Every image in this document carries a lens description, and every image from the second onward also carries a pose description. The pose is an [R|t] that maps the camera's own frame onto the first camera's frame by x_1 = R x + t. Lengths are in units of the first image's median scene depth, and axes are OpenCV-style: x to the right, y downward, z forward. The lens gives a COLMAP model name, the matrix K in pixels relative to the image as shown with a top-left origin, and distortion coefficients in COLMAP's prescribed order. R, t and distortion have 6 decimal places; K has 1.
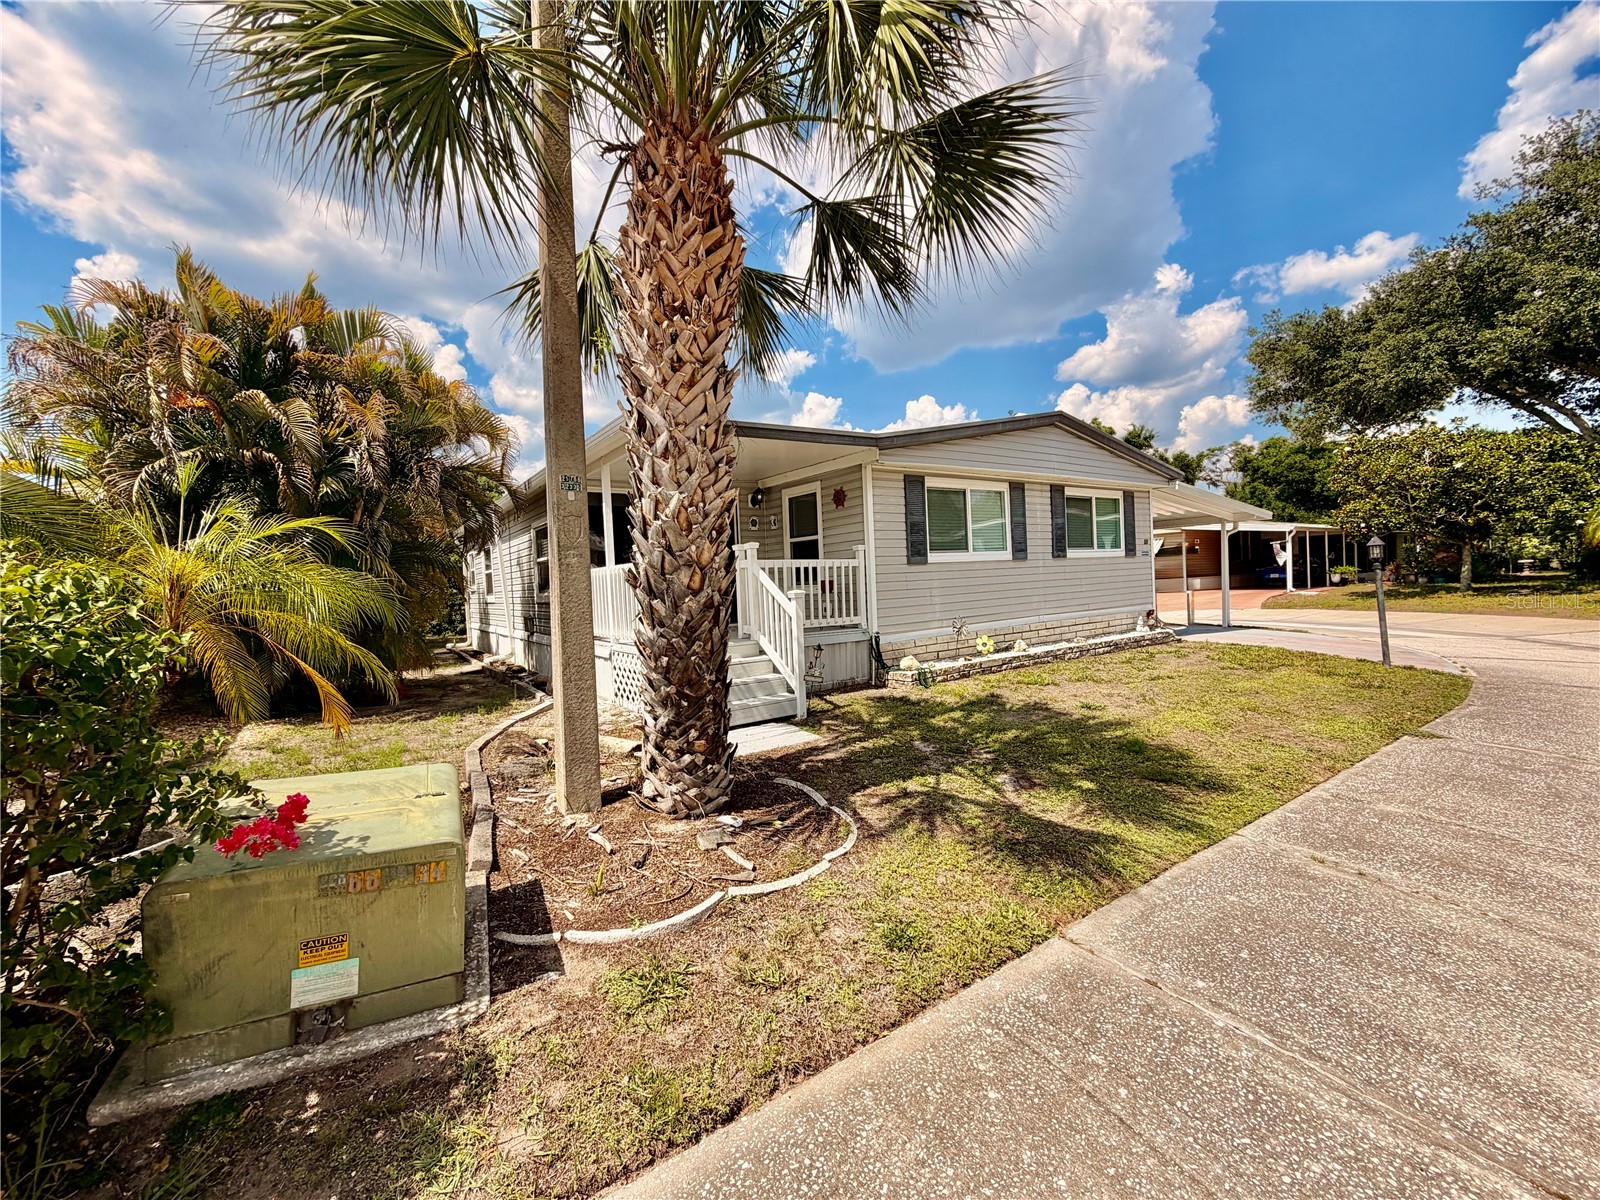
lens RADIAL K [[638.4, 0, 802.5], [0, 638.4, 596.4], [0, 0, 1]] dist [-0.000901, 0.000717]
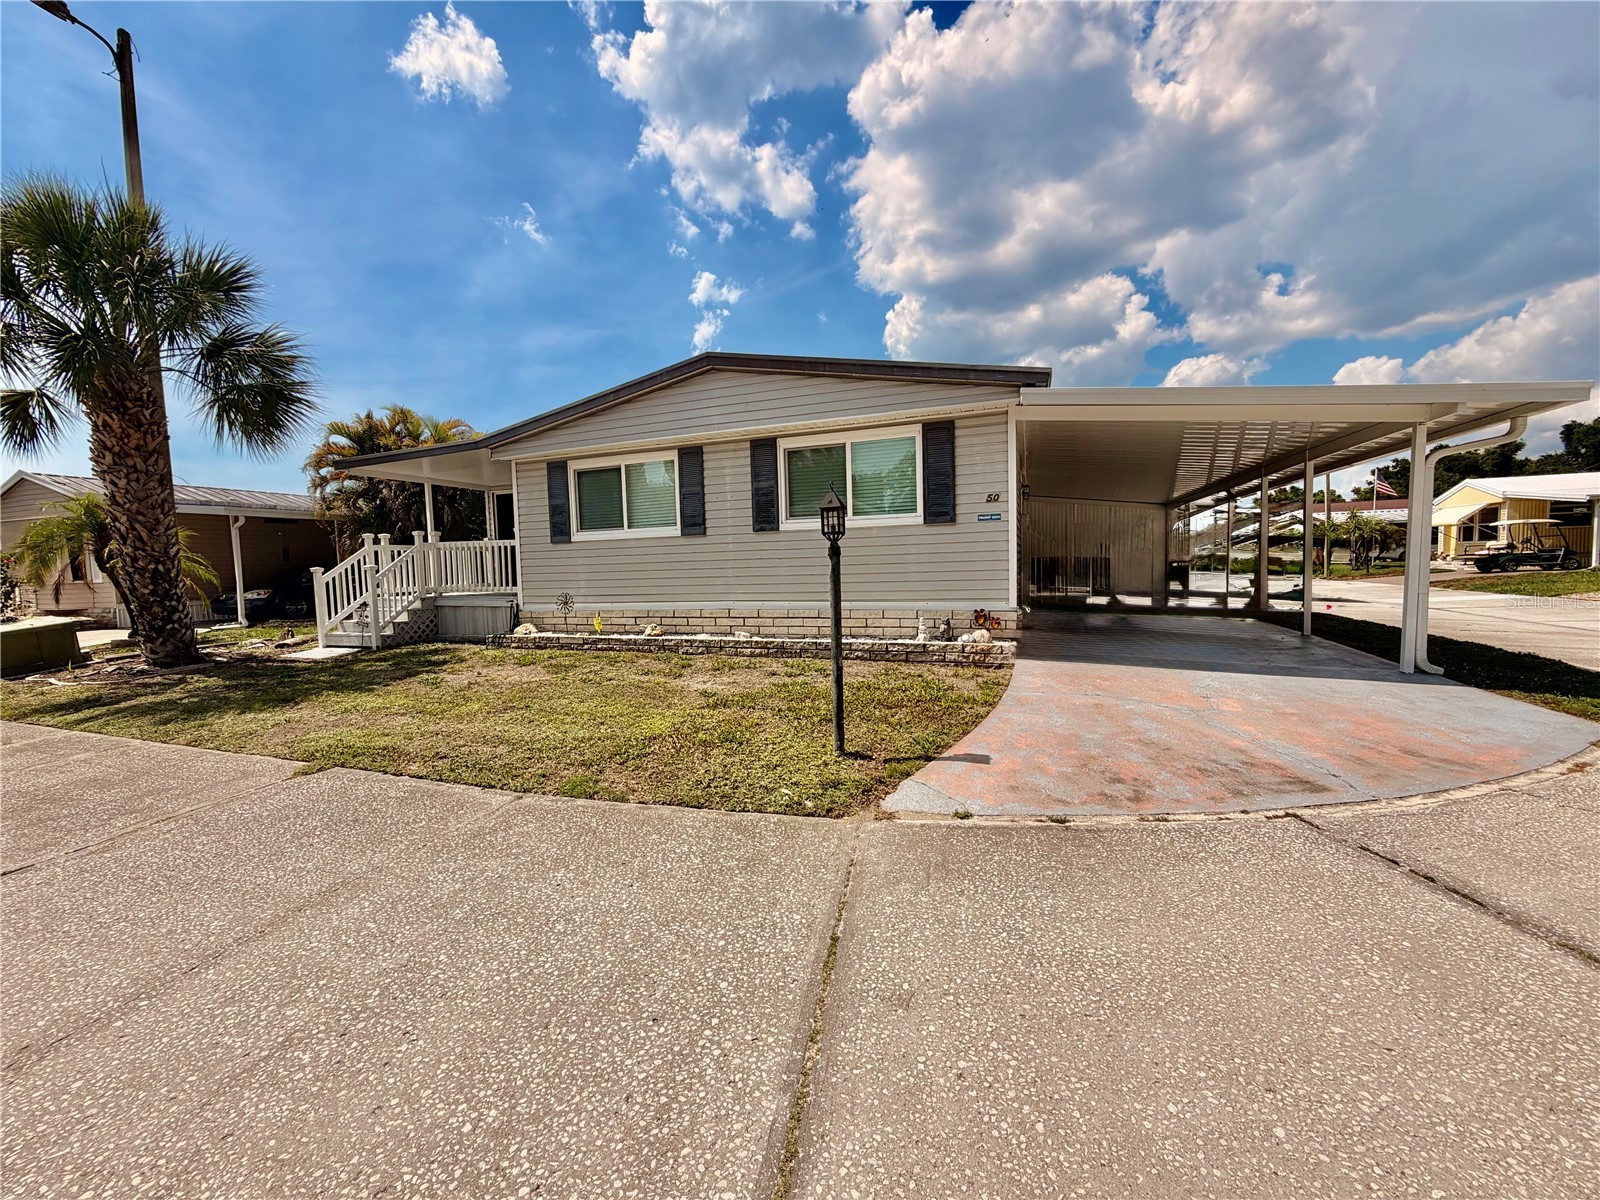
lens RADIAL K [[638.4, 0, 798.6], [0, 638.4, 604.0], [0, 0, 1]] dist [-0.000901, 0.000717]
pose [[0.572196, 0.081333, -0.816074, 1.193288], [-0.017709, 0.996064, 0.086854, -0.044520], [0.819926, -0.035246, 0.571384, 0.636059]]
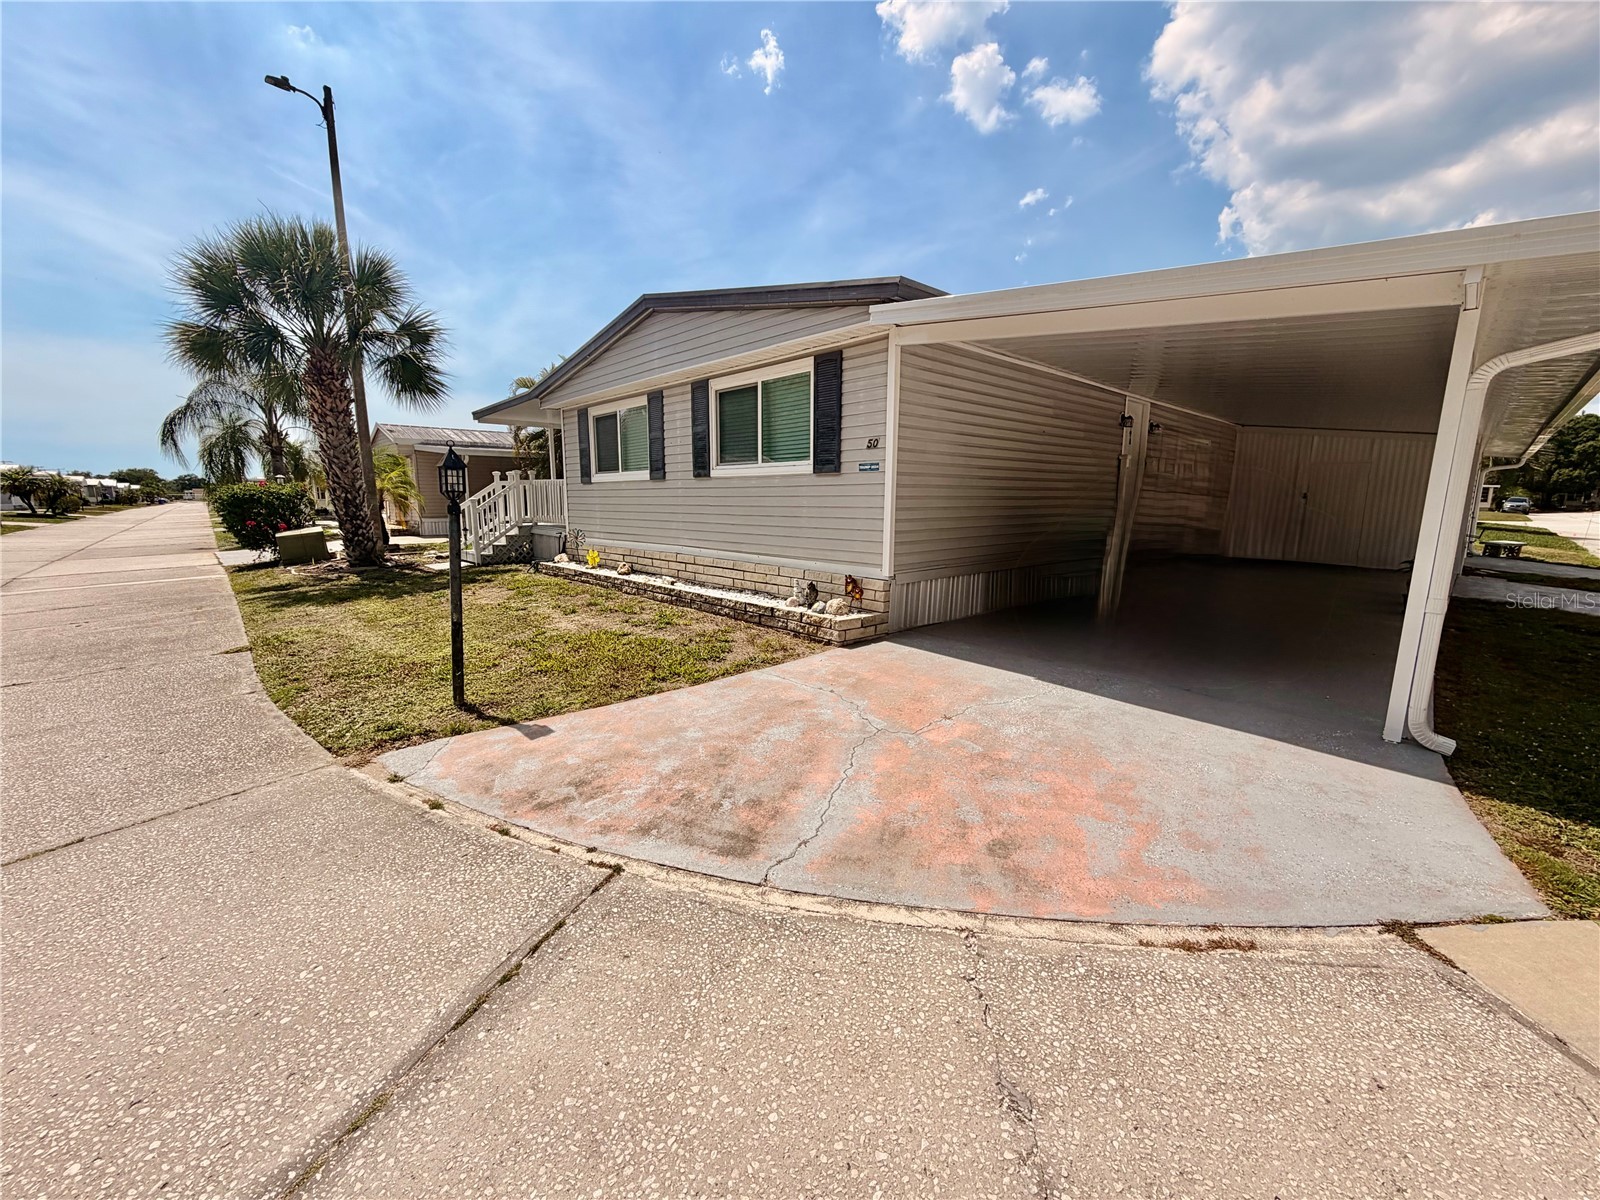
lens RADIAL K [[638.4, 0, 798.7], [0, 638.4, 605.4], [0, 0, 1]] dist [-0.000901, 0.000717]
pose [[0.144318, 0.206637, -0.967716, 1.336231], [-0.034609, 0.978409, 0.203759, -0.078014], [0.988926, 0.004086, 0.148353, 1.105782]]
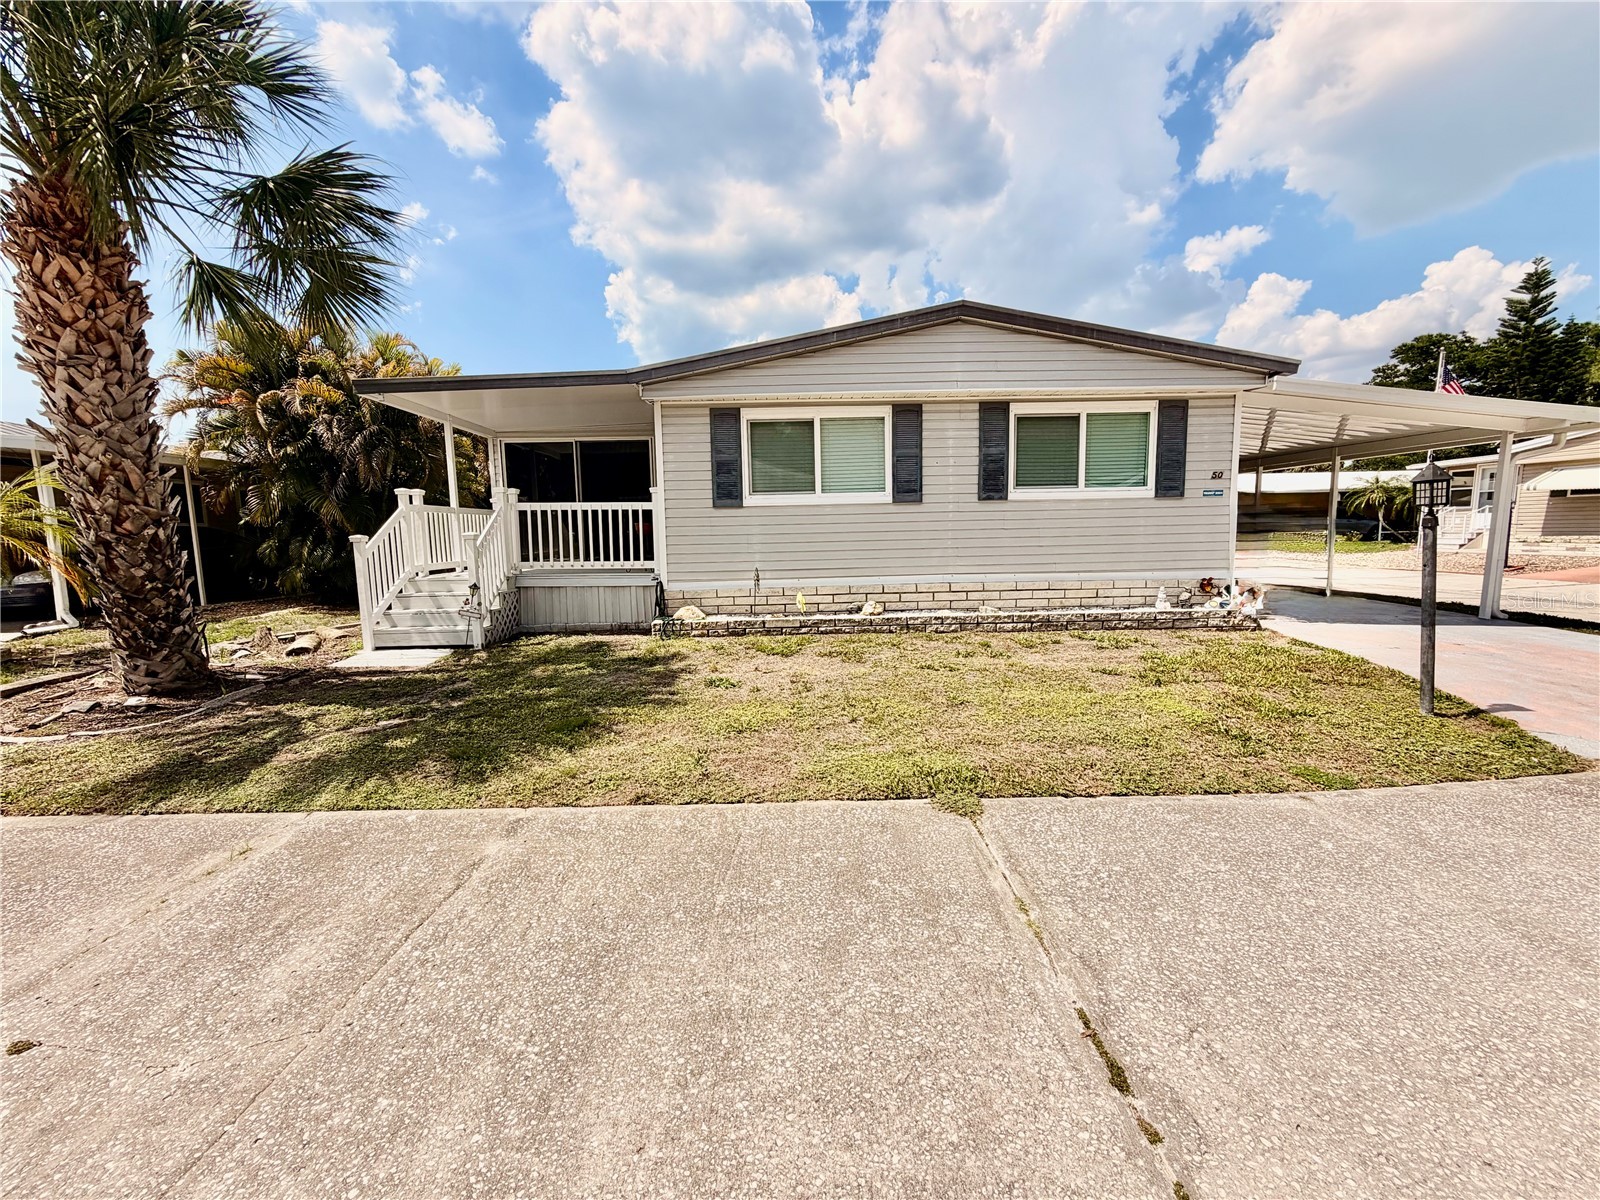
lens RADIAL K [[638.4, 0, 799.0], [0, 638.4, 606.2], [0, 0, 1]] dist [-0.000901, 0.000717]
pose [[0.834639, 0.095082, -0.542529, 0.698910], [-0.031763, 0.991657, 0.124929, -0.025757], [0.549881, -0.087038, 0.830695, 0.258533]]
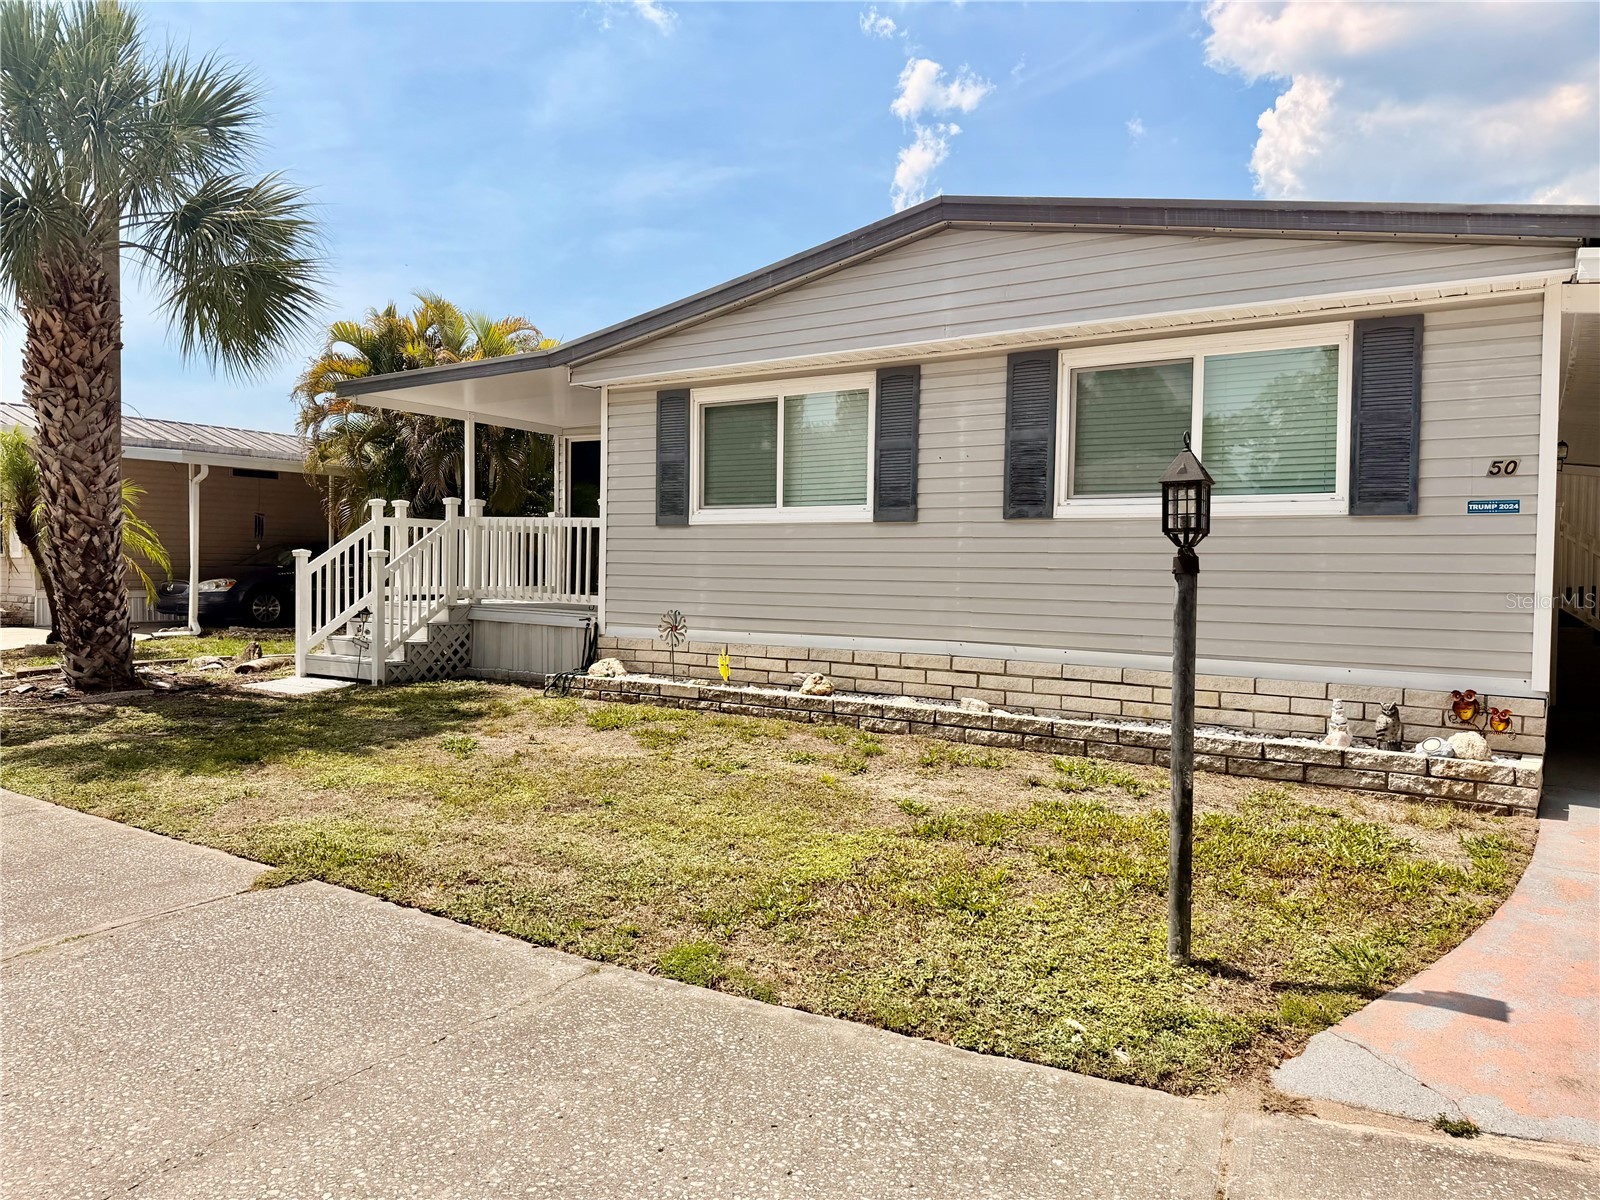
lens RADIAL K [[1123.2, 0, 796.8], [0, 1123.2, 596.5], [0, 0, 1]] dist [0.055865, -0.056949]
pose [[0.368862, 0.074898, -0.926462, 1.170132], [-0.055937, 0.996730, 0.058307, -0.048178], [0.927799, 0.030316, 0.371846, 0.628201]]
